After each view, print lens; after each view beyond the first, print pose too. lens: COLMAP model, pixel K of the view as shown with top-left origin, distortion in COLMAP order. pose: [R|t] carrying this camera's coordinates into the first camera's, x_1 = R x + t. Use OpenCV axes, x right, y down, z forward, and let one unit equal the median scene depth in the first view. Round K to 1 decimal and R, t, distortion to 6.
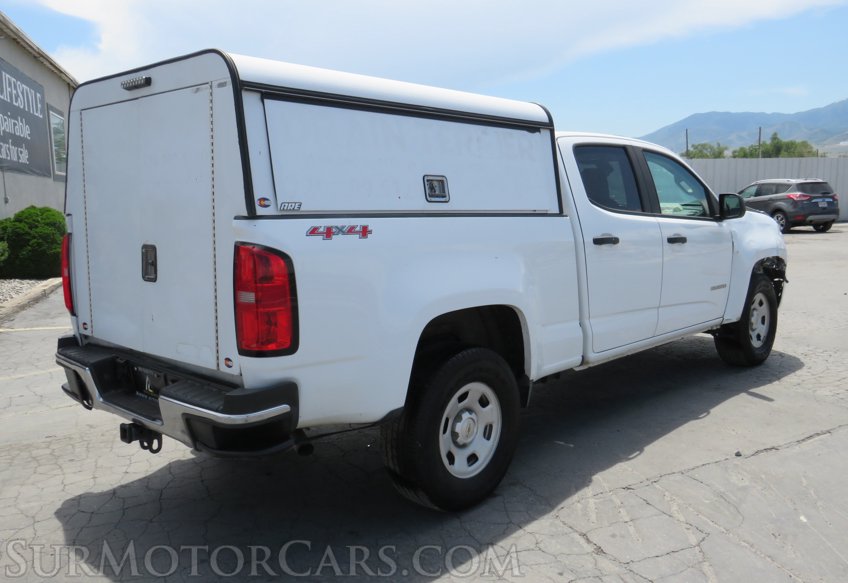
lens RADIAL K [[688.6, 0, 424.0], [0, 688.6, 291.5], [0, 0, 1]] dist [-0.031370, -0.001775]
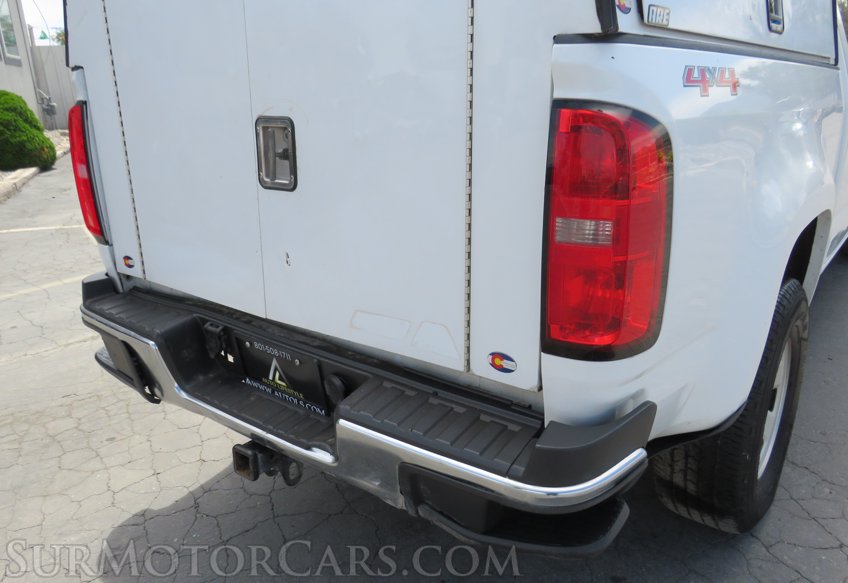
lens RADIAL K [[585.9, 0, 424.0], [0, 585.9, 291.5], [0, 0, 1]] dist [-0.001845, -0.005920]
pose [[0.994610, -0.031190, 0.098880, -0.291110], [0.011352, 0.980706, 0.195159, -0.020162], [-0.103060, -0.192985, 0.975774, 0.471354]]
